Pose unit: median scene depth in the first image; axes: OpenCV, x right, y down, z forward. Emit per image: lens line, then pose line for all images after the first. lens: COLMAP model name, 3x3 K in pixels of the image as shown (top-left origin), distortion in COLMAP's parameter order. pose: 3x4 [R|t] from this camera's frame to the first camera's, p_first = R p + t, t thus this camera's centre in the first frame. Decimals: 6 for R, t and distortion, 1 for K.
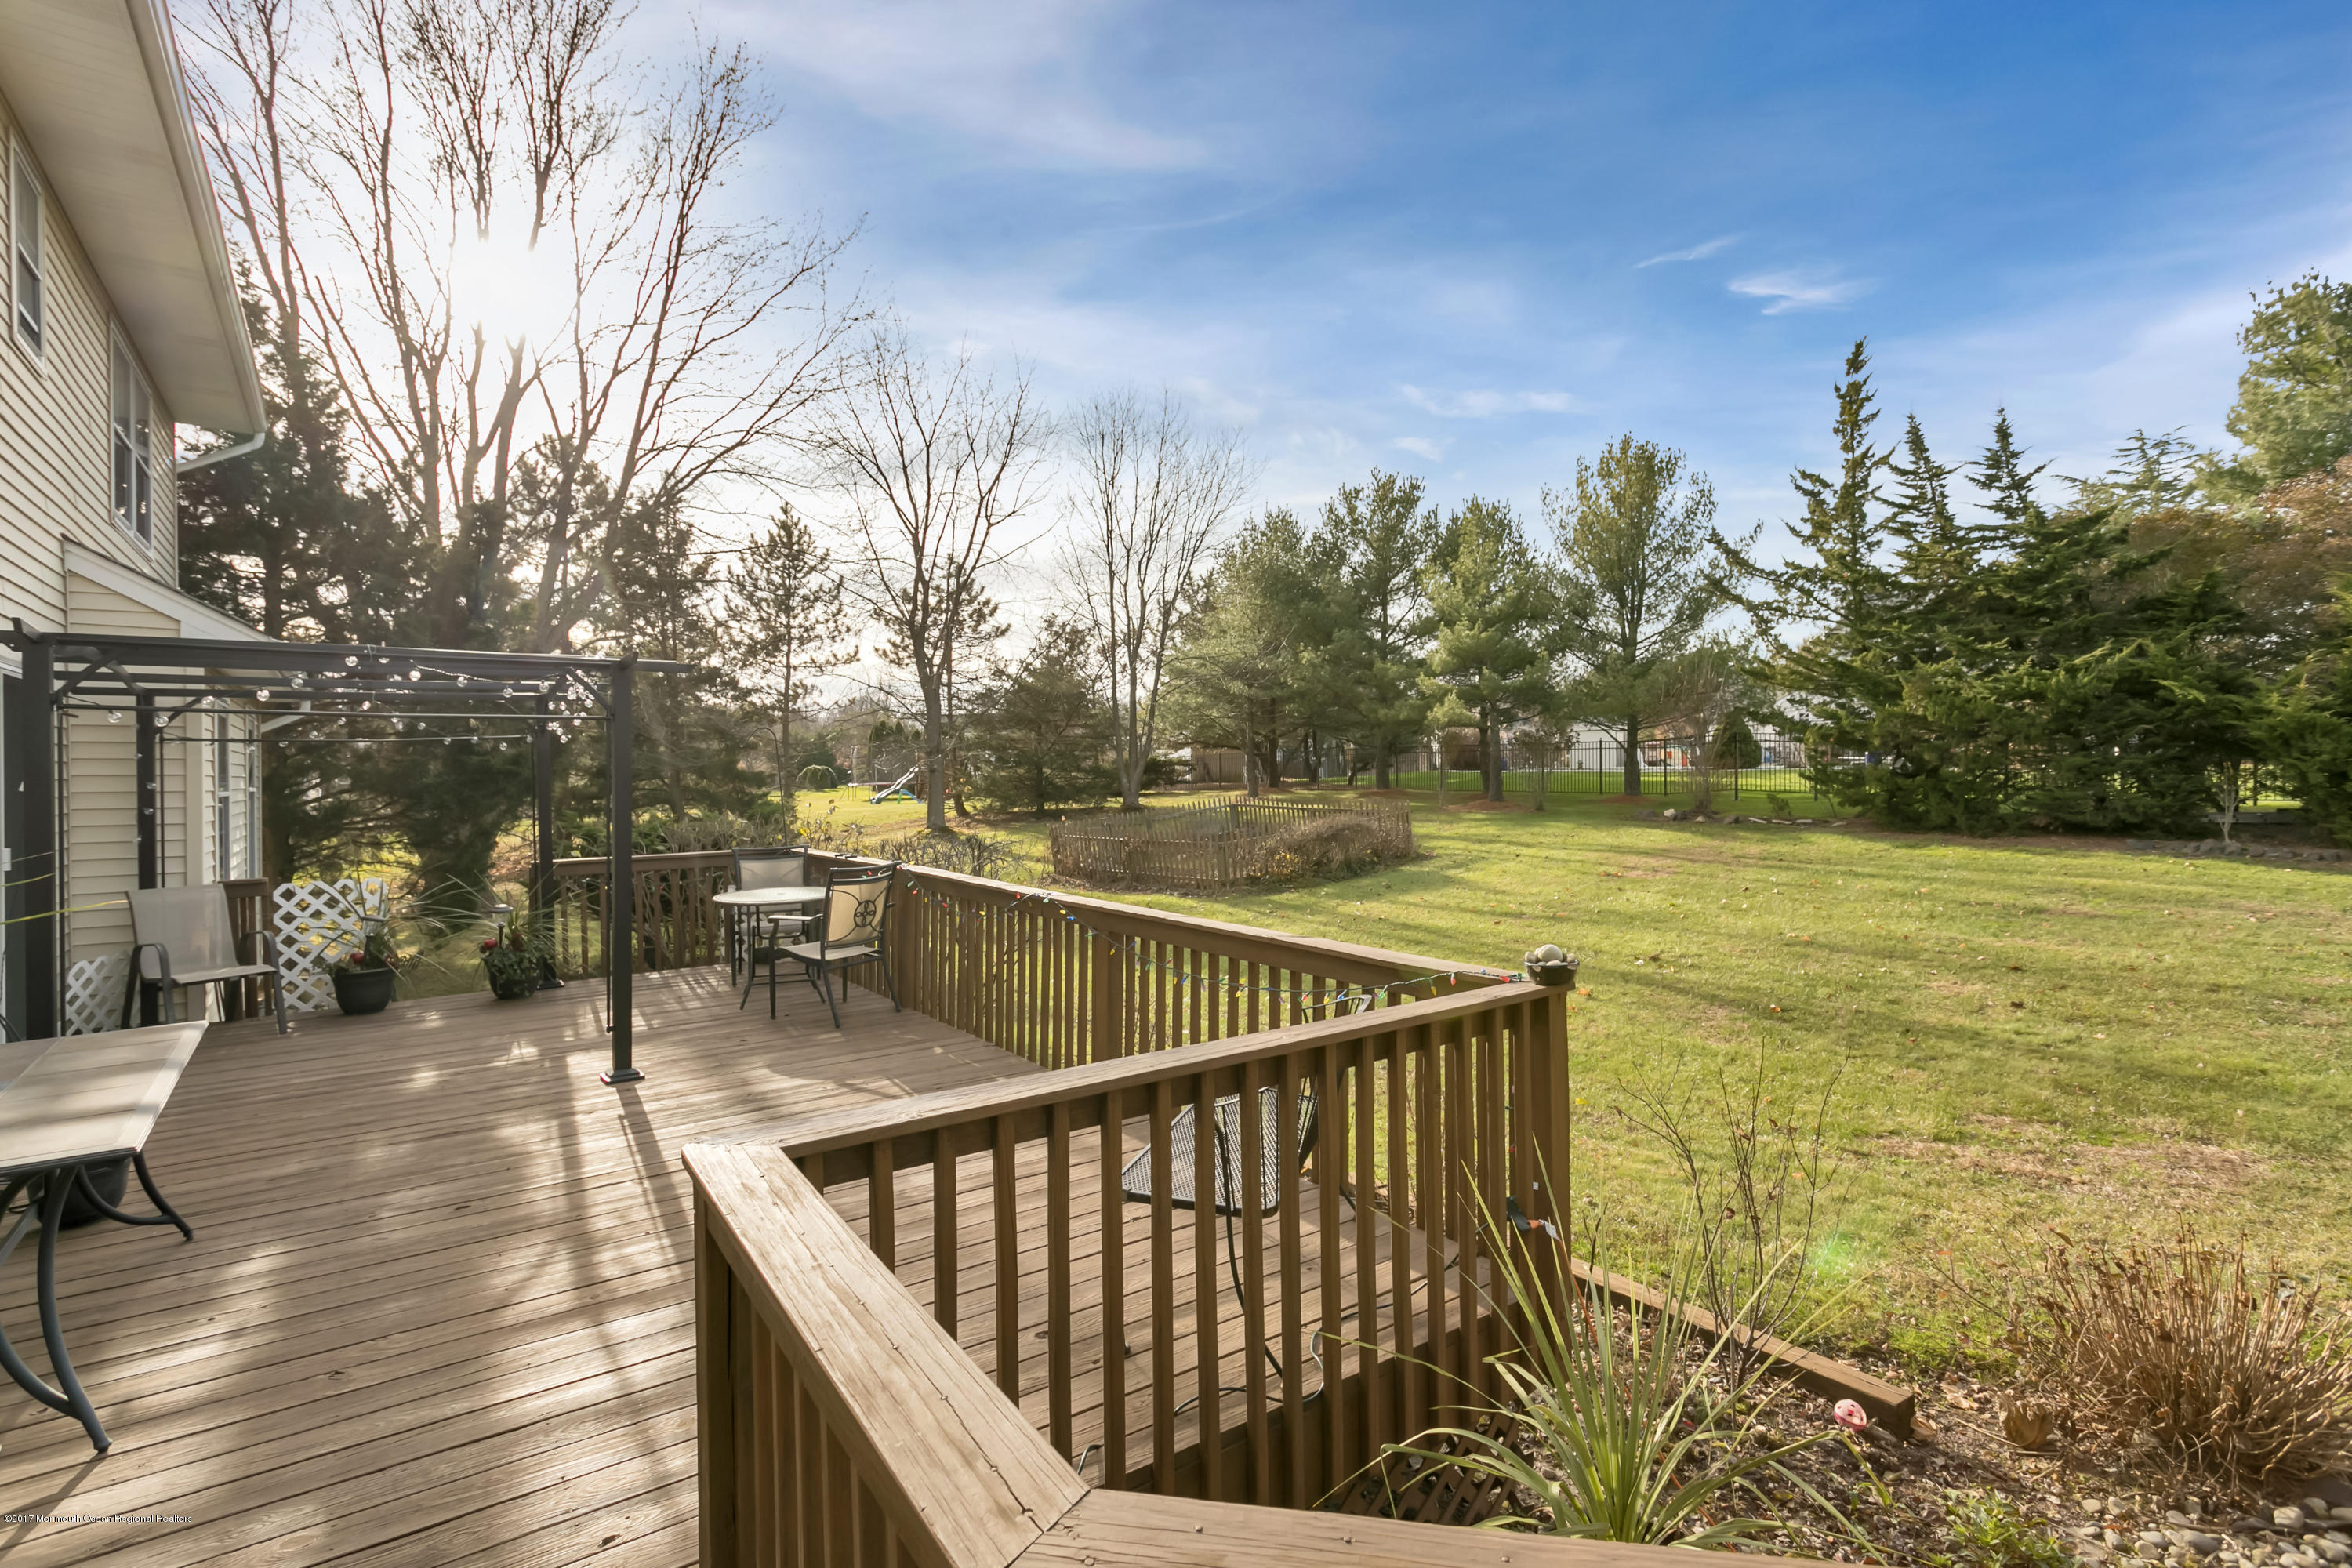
lens RADIAL K [[1136.1, 0, 1177.3], [0, 1136.1, 765.3], [0, 0, 1]] dist [0.005707, 0.000384]
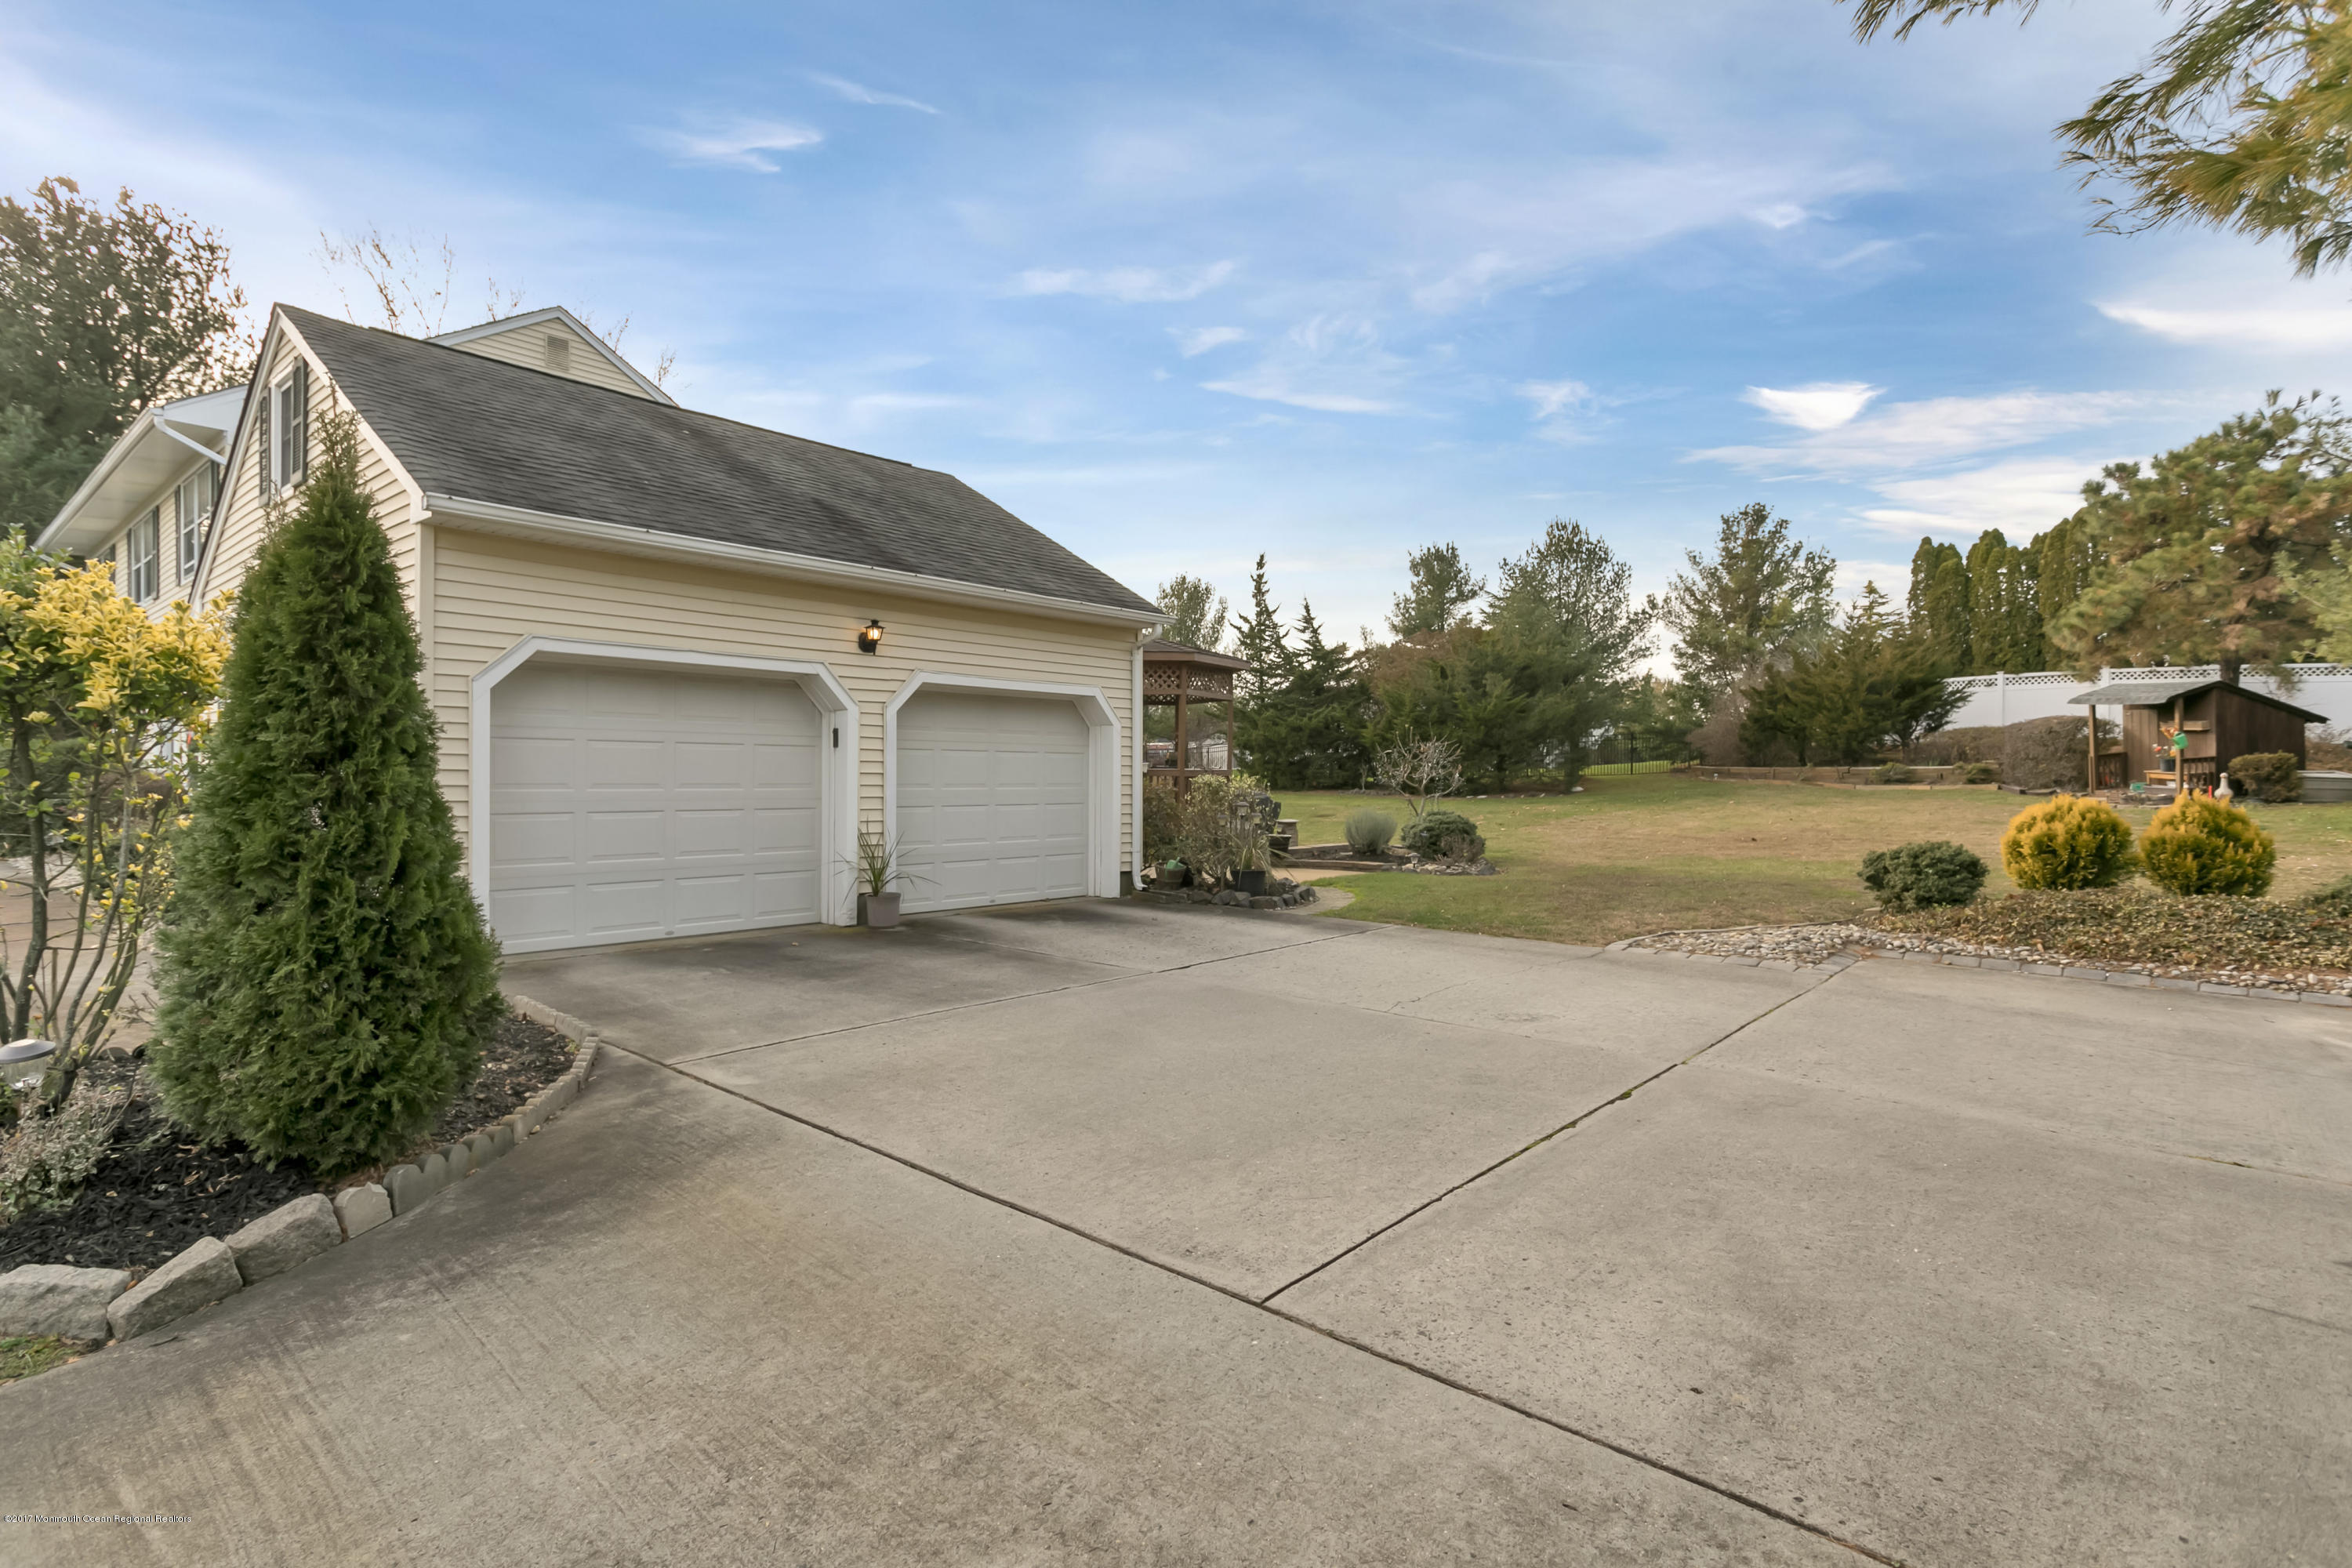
lens RADIAL K [[1108.2, 0, 1168.3], [0, 1108.2, 775.2], [0, 0, 1]] dist [-0.001126, 0.000738]
pose [[0.969976, 0.006928, 0.243100, -0.067590], [-0.008259, 0.999956, 0.004457, 0.027225], [-0.243058, -0.006331, 0.969991, -1.047424]]
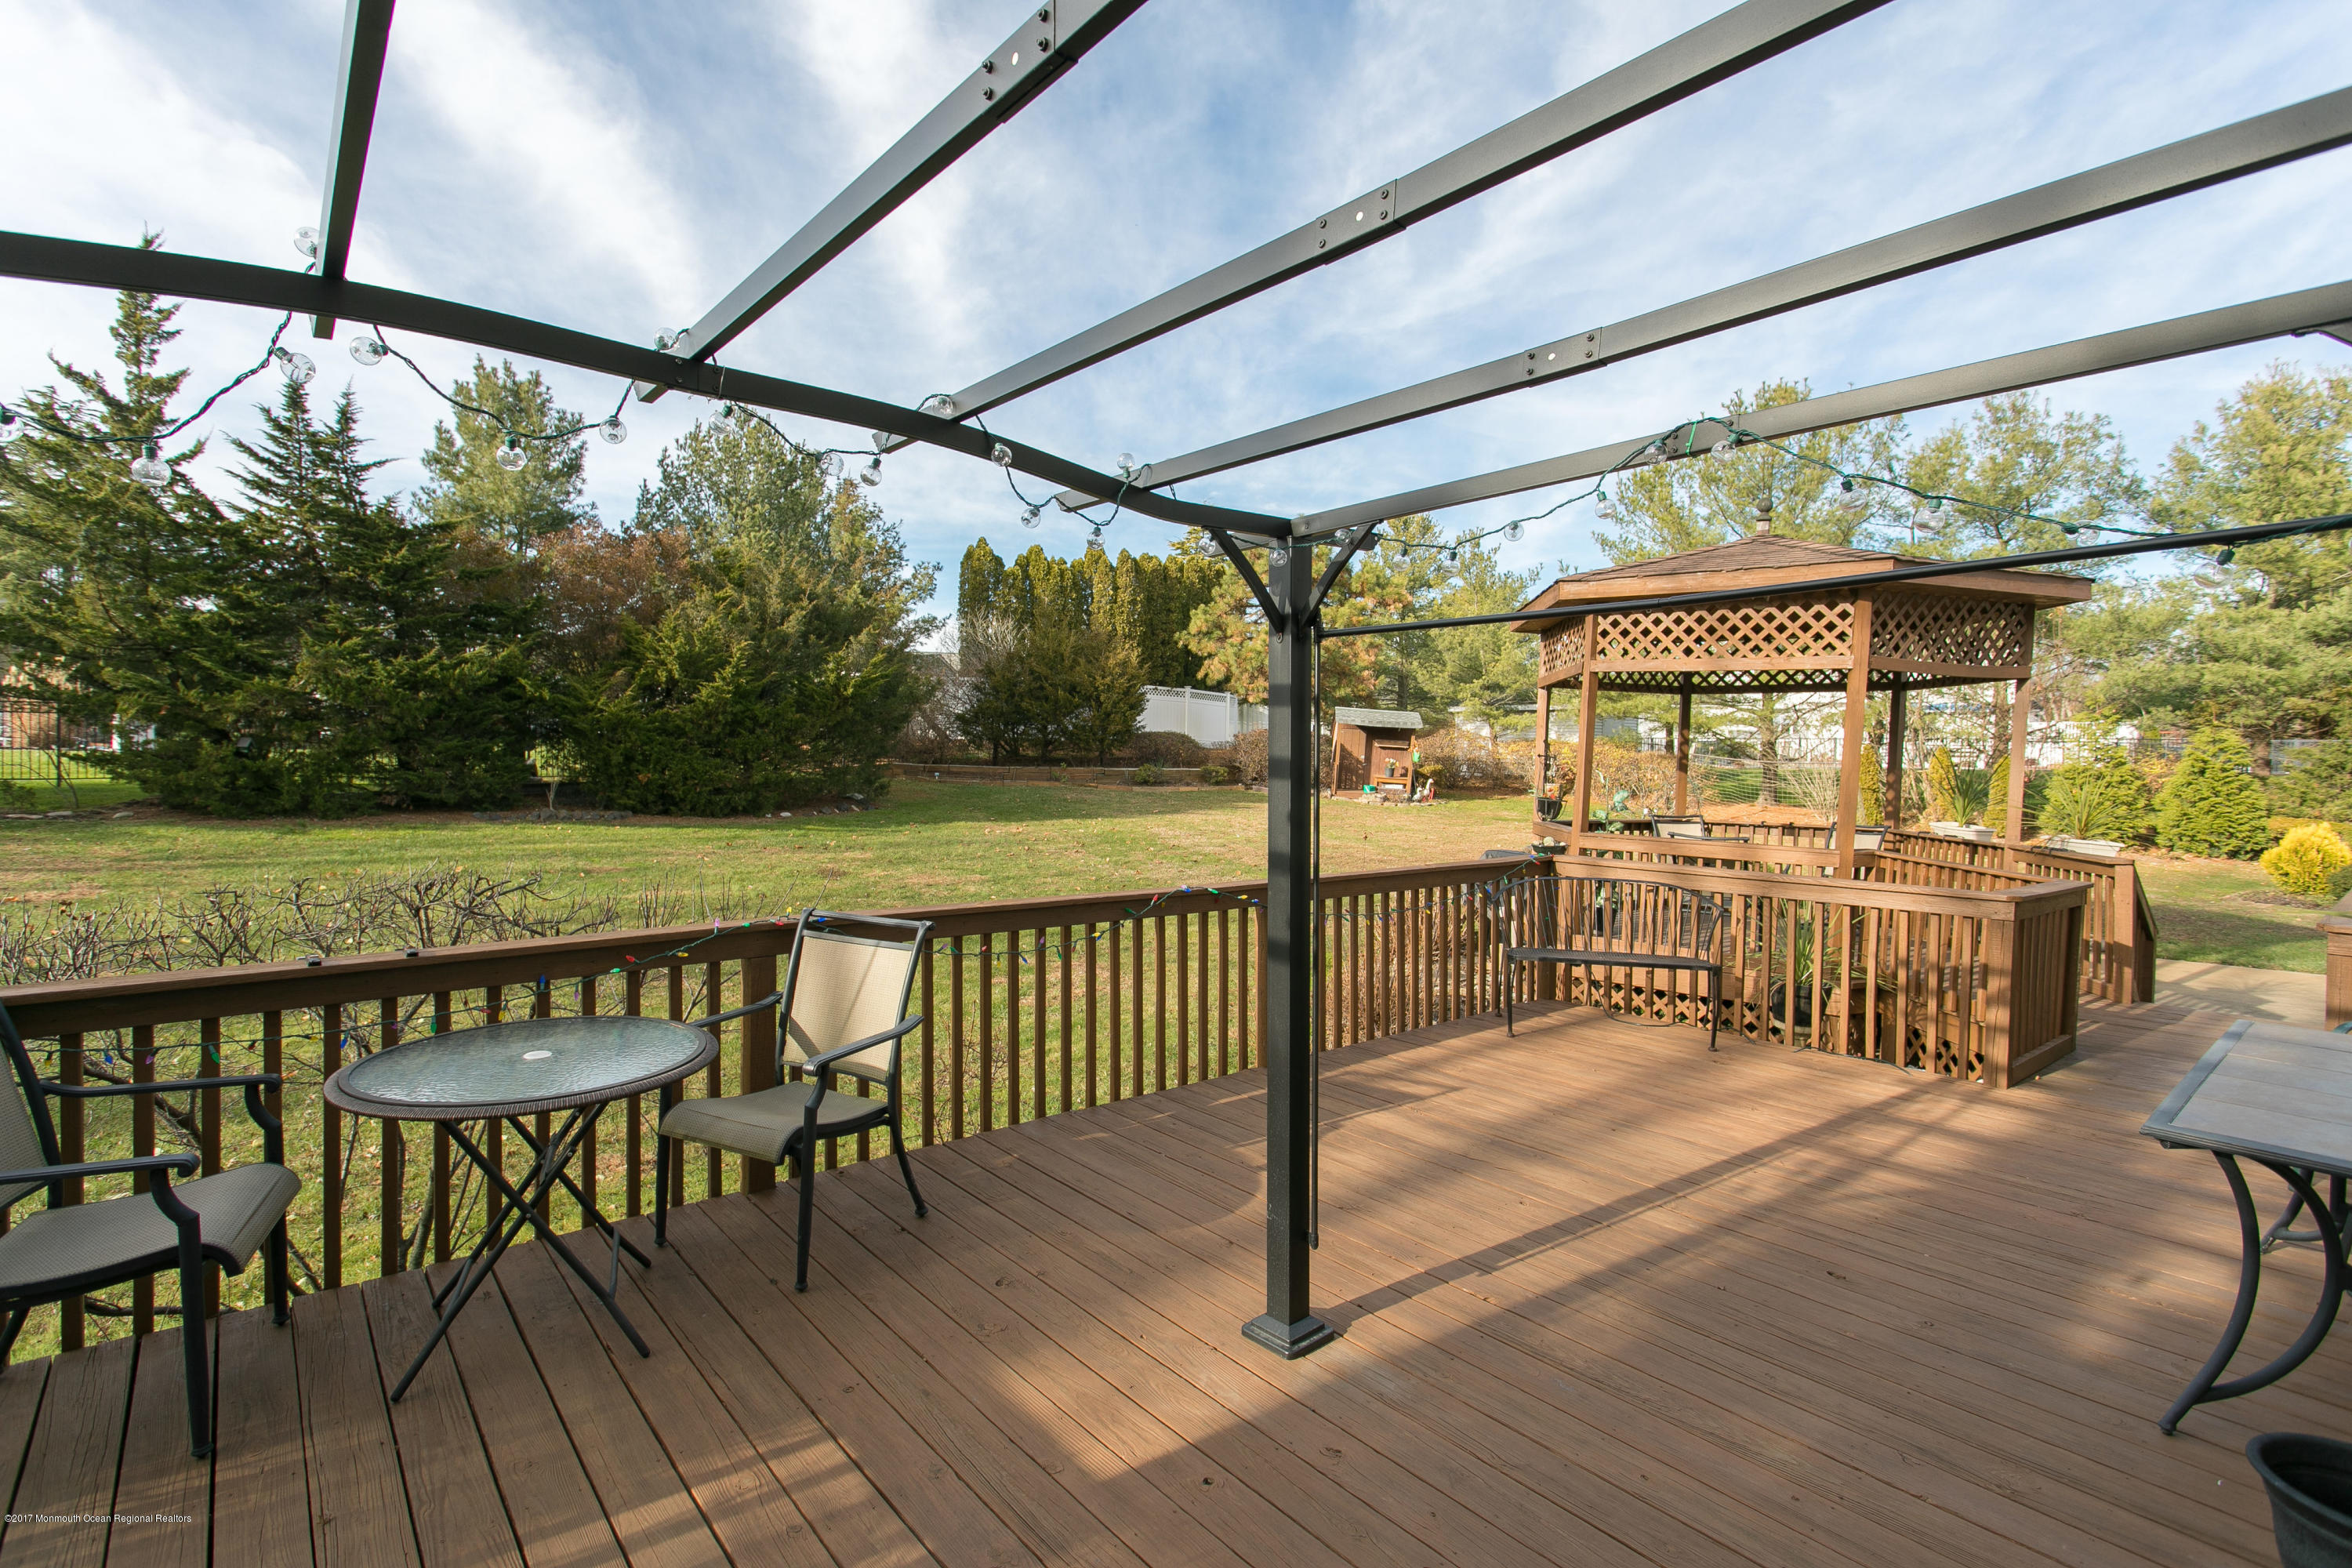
lens RADIAL K [[1108.2, 0, 1172.1], [0, 1108.2, 775.1], [0, 0, 1]] dist [-0.001126, 0.000738]
pose [[-0.078786, -0.011401, 0.996826, -0.312013], [-0.012937, 0.999862, 0.010413, 0.005588], [-0.996808, -0.012076, -0.078923, 0.348780]]
